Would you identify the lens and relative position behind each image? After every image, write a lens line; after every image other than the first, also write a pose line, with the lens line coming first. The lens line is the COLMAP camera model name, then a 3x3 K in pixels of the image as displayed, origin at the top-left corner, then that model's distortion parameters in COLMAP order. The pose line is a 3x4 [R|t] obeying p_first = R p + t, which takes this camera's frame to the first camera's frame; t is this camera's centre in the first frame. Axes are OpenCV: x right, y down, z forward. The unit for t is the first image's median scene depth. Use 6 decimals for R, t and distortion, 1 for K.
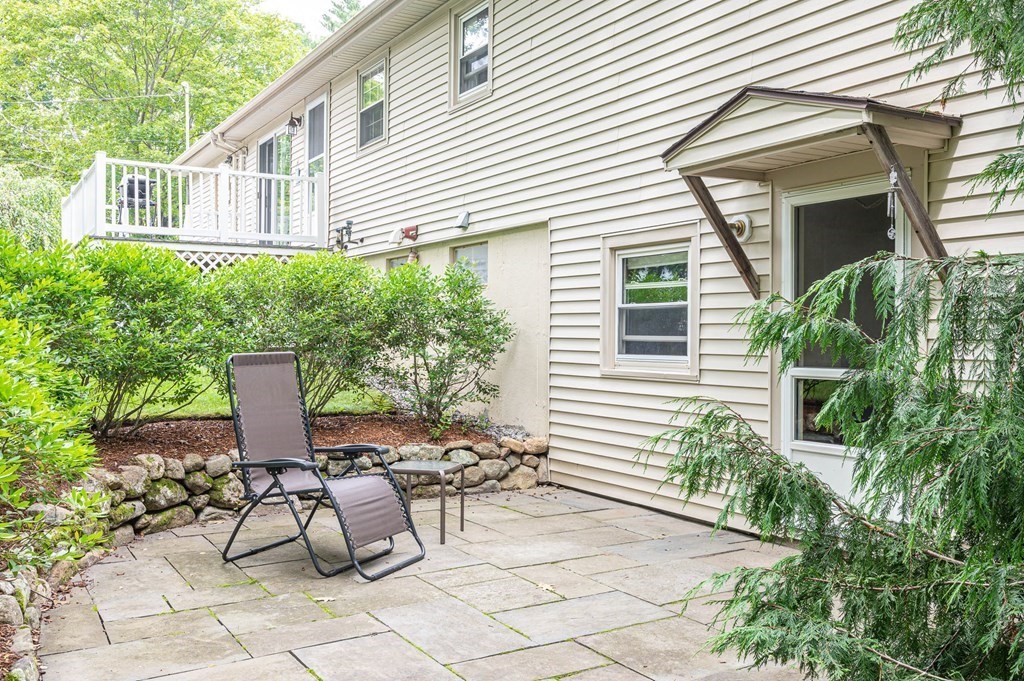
lens RADIAL K [[885.3, 0, 512.0], [0, 885.3, 340.9], [0, 0, 1]] dist [-0.020711, 0.004856]
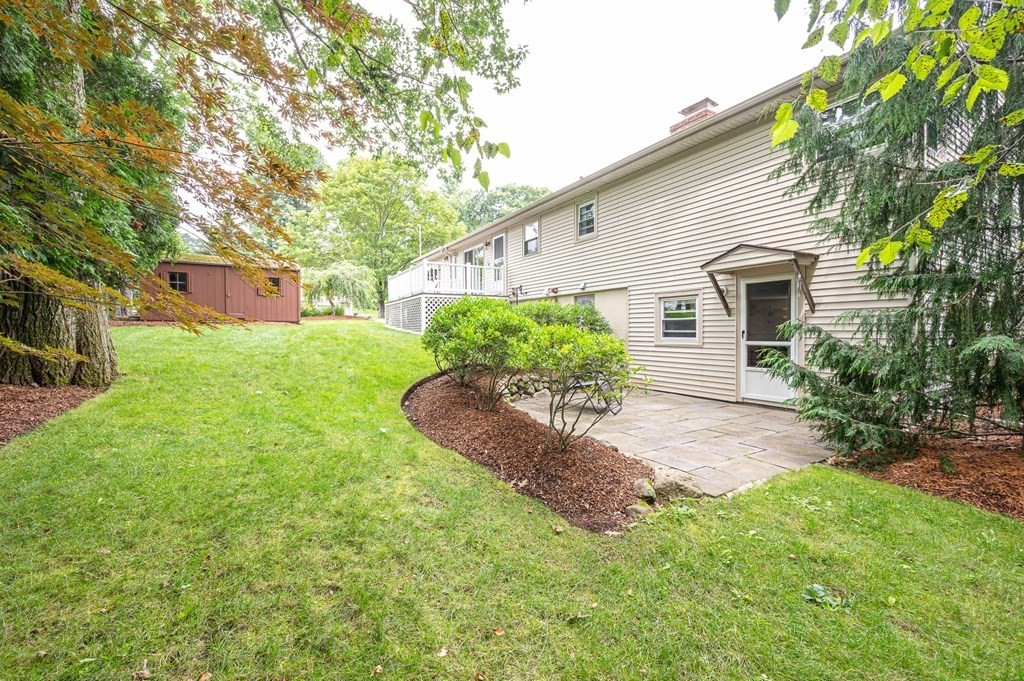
lens RADIAL K [[409.0, 0, 511.0], [0, 409.0, 335.7], [0, 0, 1]] dist [-0.000396, -0.000185]
pose [[0.999960, -0.008552, -0.002633, -0.356255], [0.008564, 0.999952, 0.004686, 0.000301], [0.002593, -0.004708, 0.999986, -0.253503]]
